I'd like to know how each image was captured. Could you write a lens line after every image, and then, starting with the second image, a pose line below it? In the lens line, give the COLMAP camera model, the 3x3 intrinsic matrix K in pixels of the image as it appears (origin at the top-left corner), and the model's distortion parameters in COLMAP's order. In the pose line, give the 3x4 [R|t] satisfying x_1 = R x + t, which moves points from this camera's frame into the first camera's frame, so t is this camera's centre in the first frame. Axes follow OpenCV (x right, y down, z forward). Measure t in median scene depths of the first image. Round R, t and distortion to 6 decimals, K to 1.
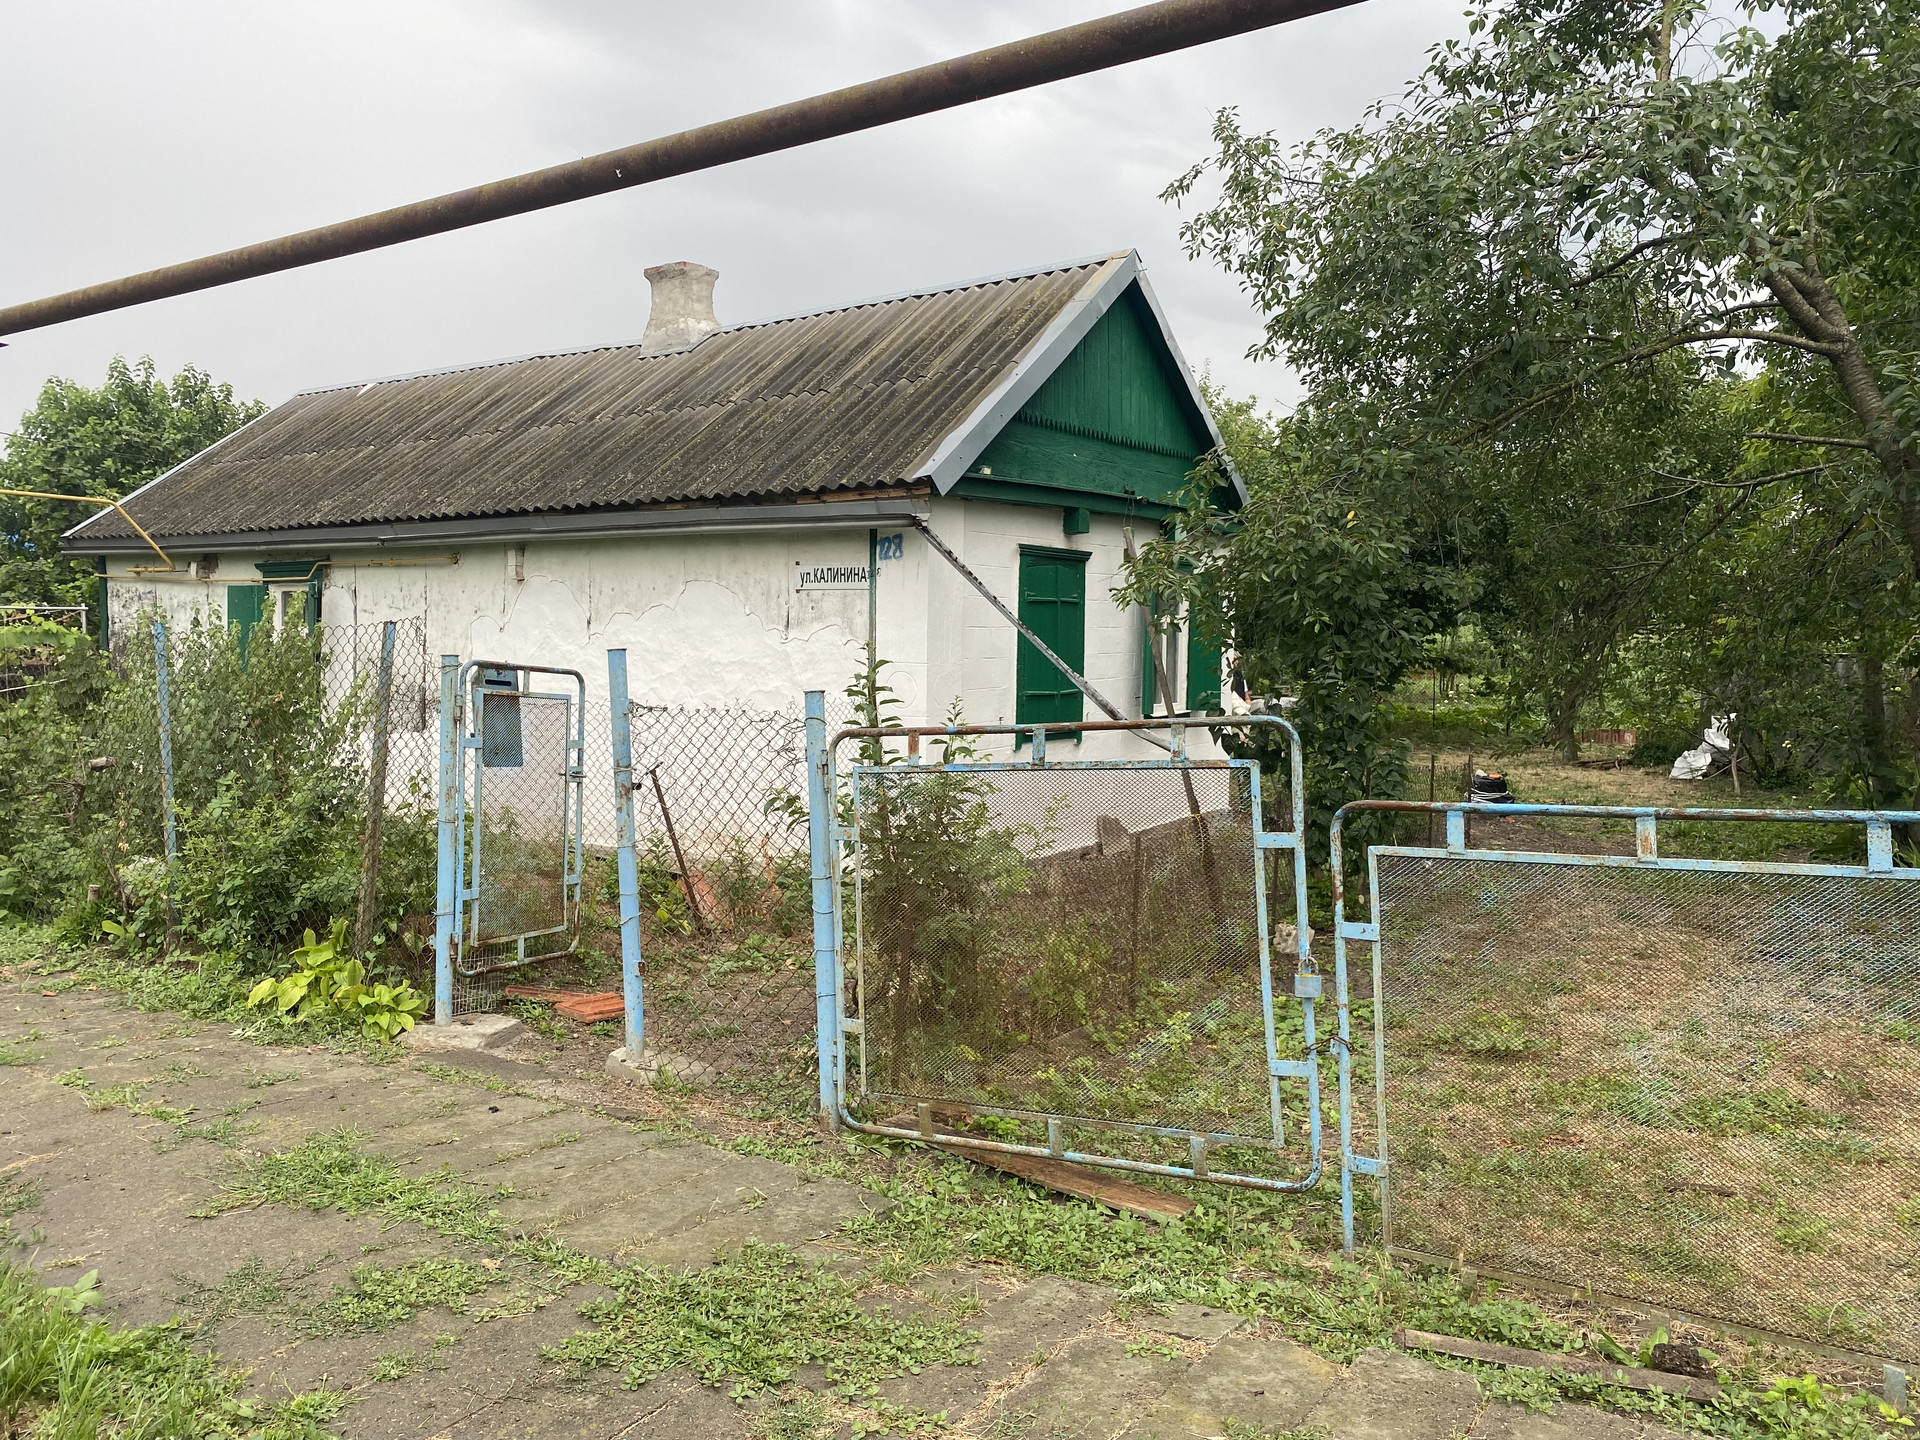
lens RADIAL K [[1438.9, 0, 983.1], [0, 1438.9, 707.9], [0, 0, 1]] dist [0.097181, -0.088013]
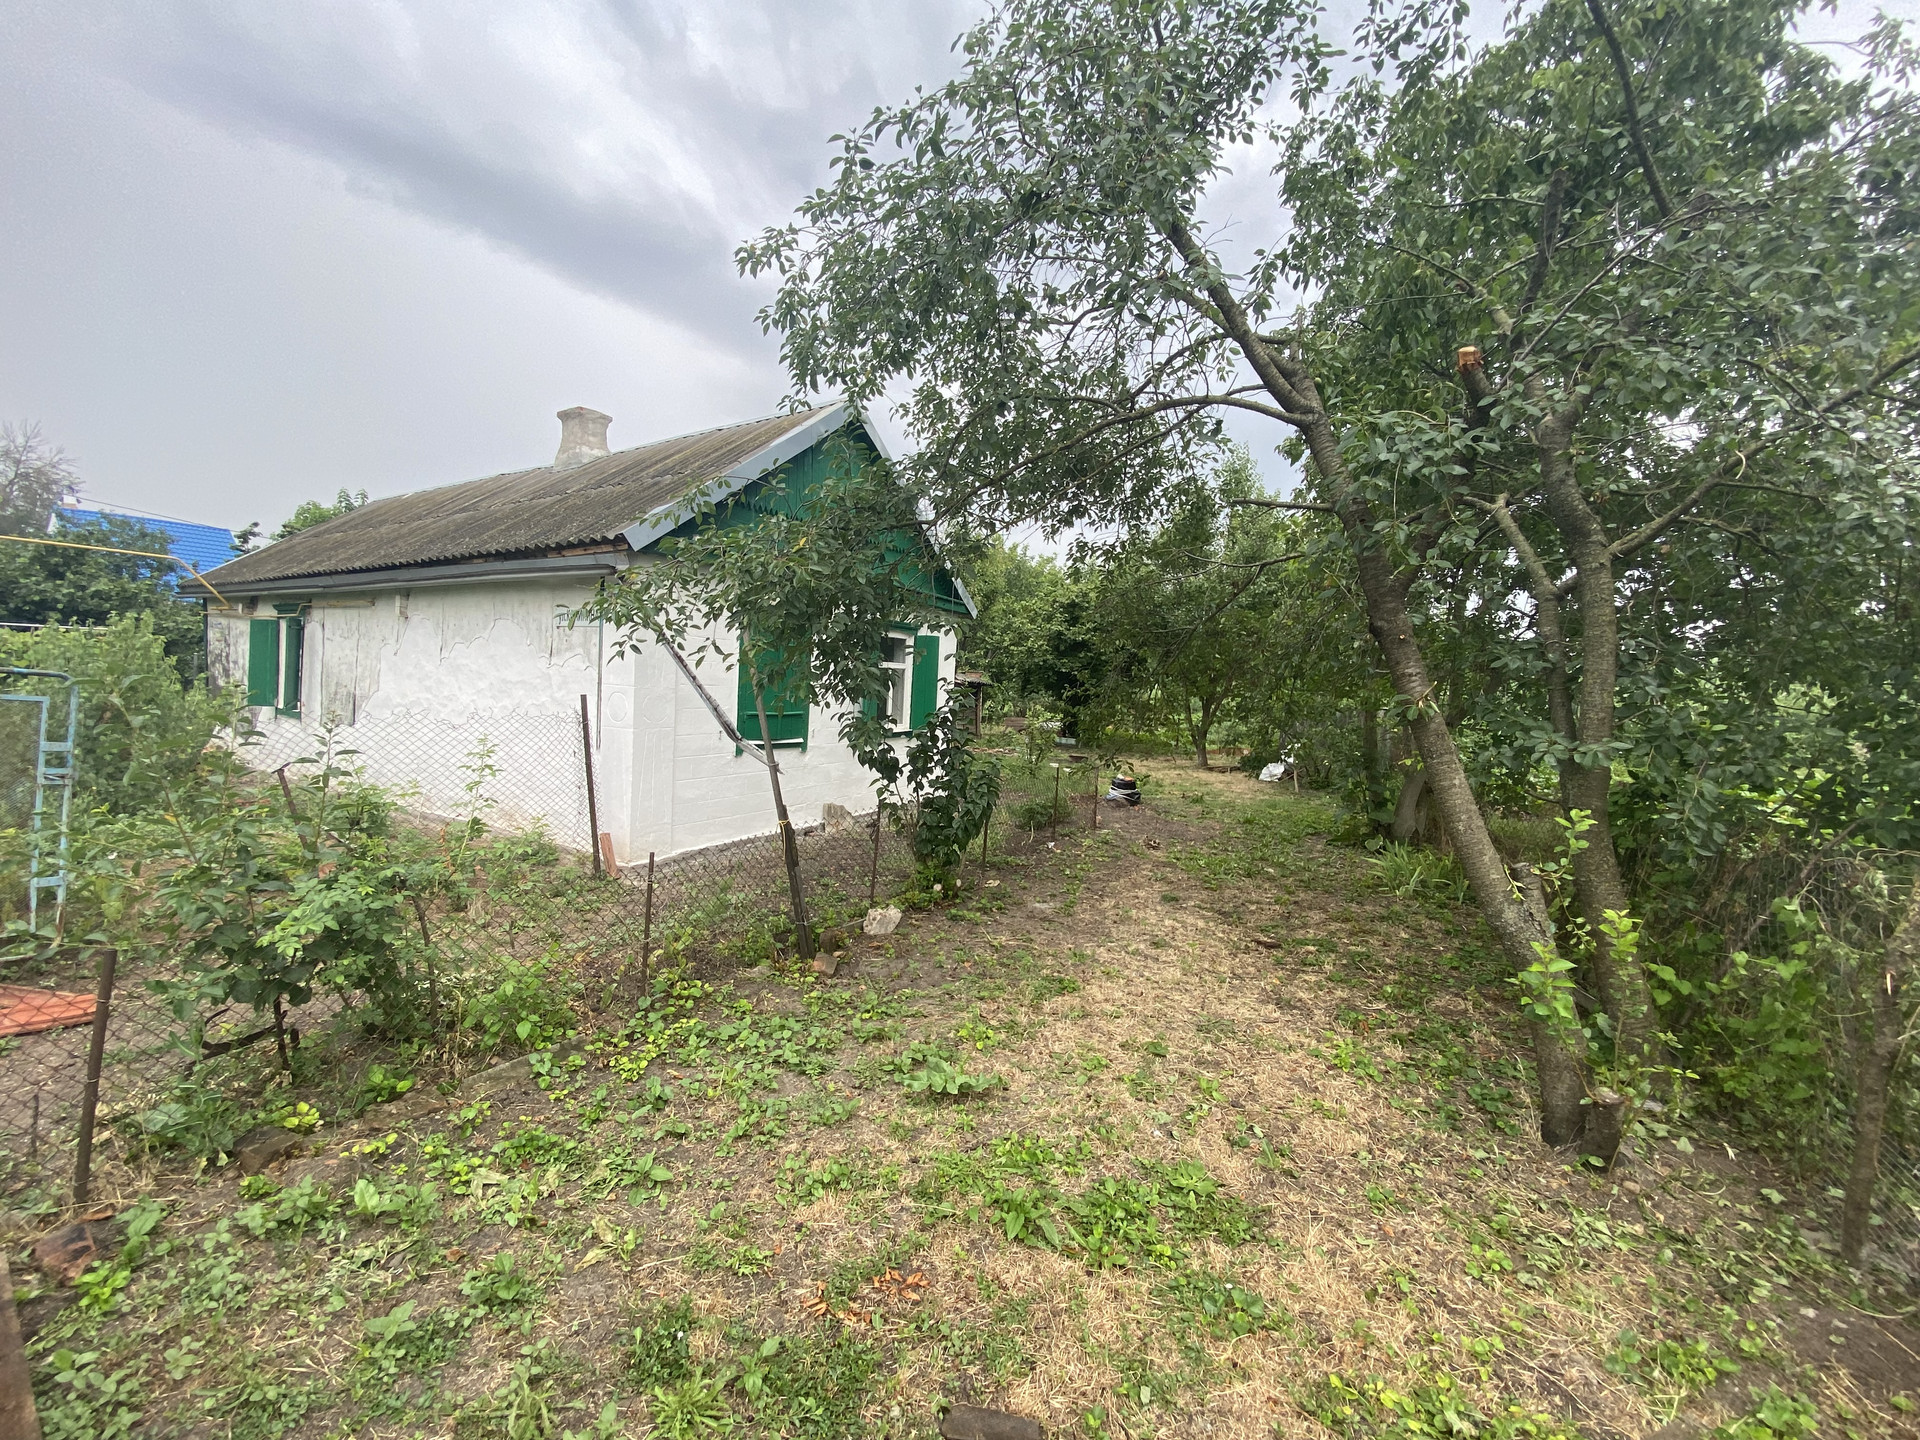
lens RADIAL K [[783.3, 0, 948.6], [0, 783.3, 722.4], [0, 0, 1]] dist [0.025095, -0.022054]
pose [[0.998864, 0.035119, 0.032210, 0.144778], [-0.035118, 0.999383, -0.000613, -0.005631], [-0.032212, -0.000519, 0.999481, 0.204391]]
